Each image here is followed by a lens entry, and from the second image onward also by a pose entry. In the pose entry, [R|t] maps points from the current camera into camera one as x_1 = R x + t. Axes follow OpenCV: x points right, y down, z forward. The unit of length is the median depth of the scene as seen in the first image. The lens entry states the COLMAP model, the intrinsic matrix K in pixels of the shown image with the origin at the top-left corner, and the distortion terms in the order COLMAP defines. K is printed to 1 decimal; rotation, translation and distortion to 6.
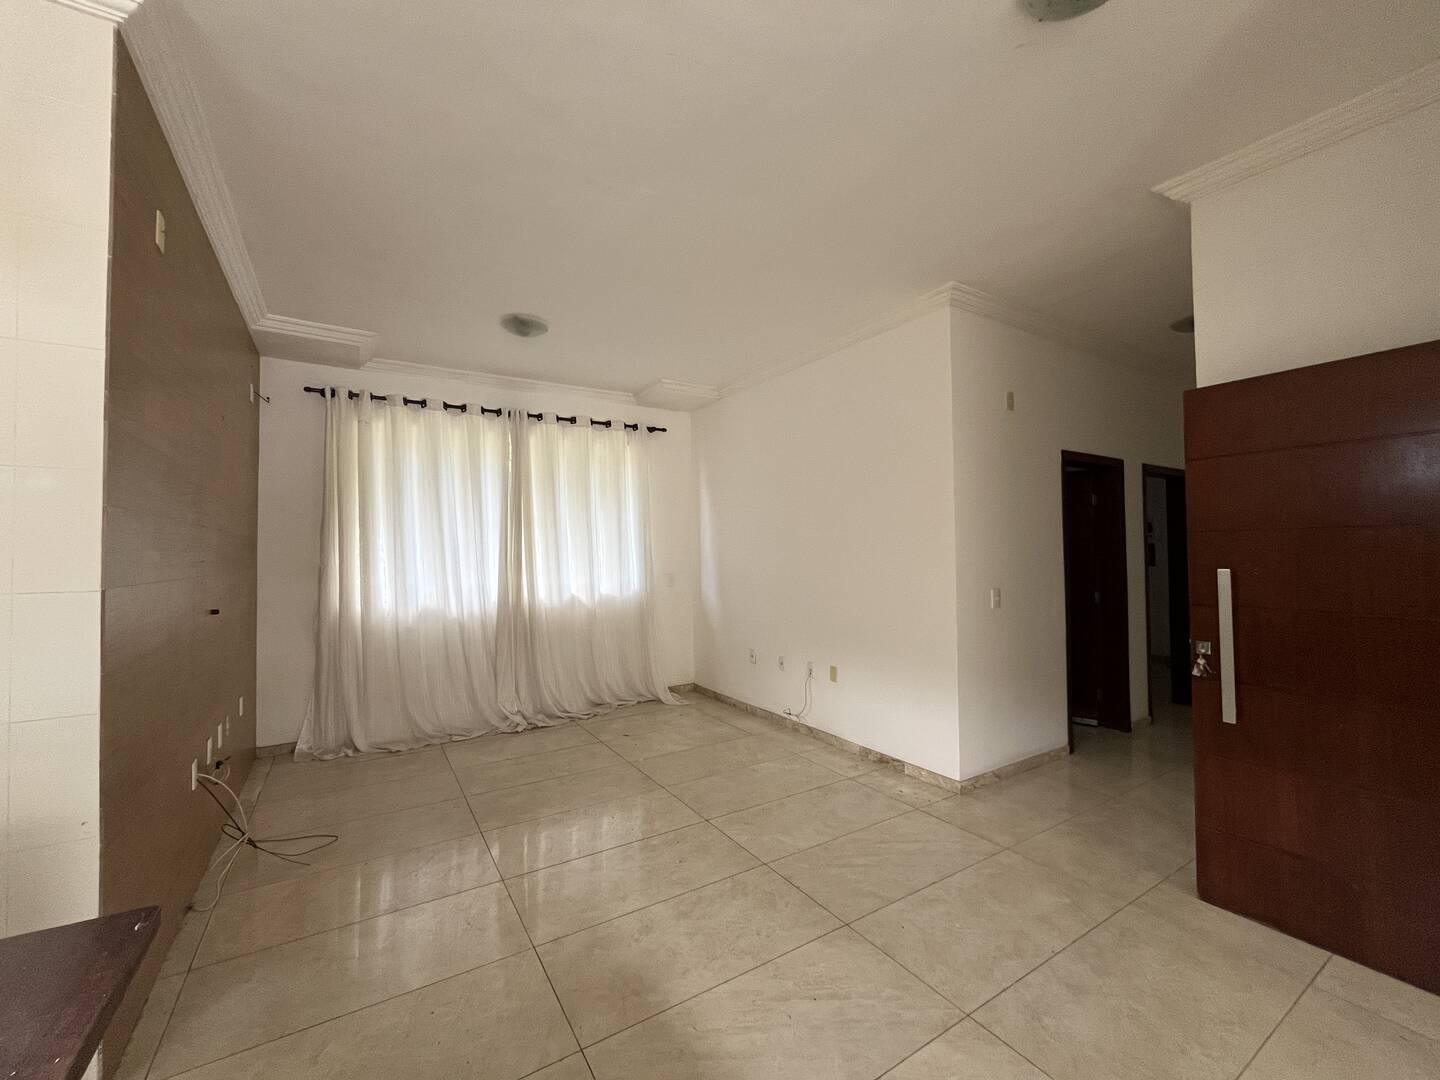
lens RADIAL K [[582.8, 0, 720.0], [0, 582.8, 540.0], [0, 0, 1]] dist [-0.000828, 0.000028]
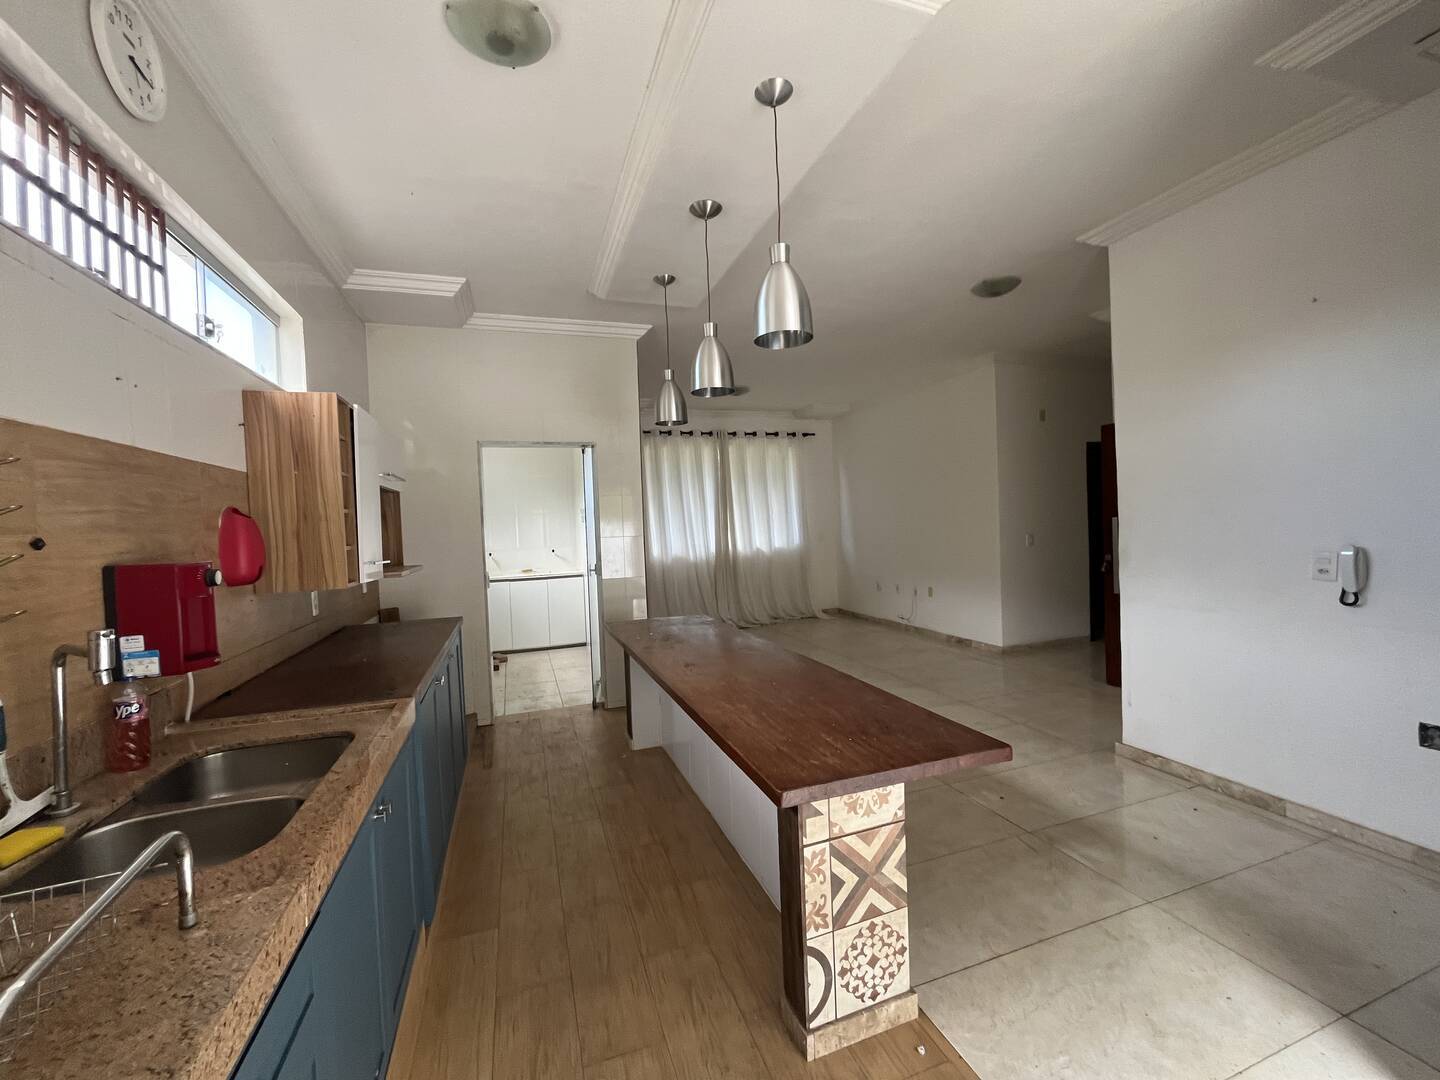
lens RADIAL K [[582.8, 0, 720.0], [0, 582.8, 540.0], [0, 0, 1]] dist [-0.000828, 0.000028]
pose [[0.973726, -0.020913, -0.226762, 0.000922], [0.033127, 0.998190, 0.050188, -0.007257], [0.225302, -0.056381, 0.972656, -0.542844]]
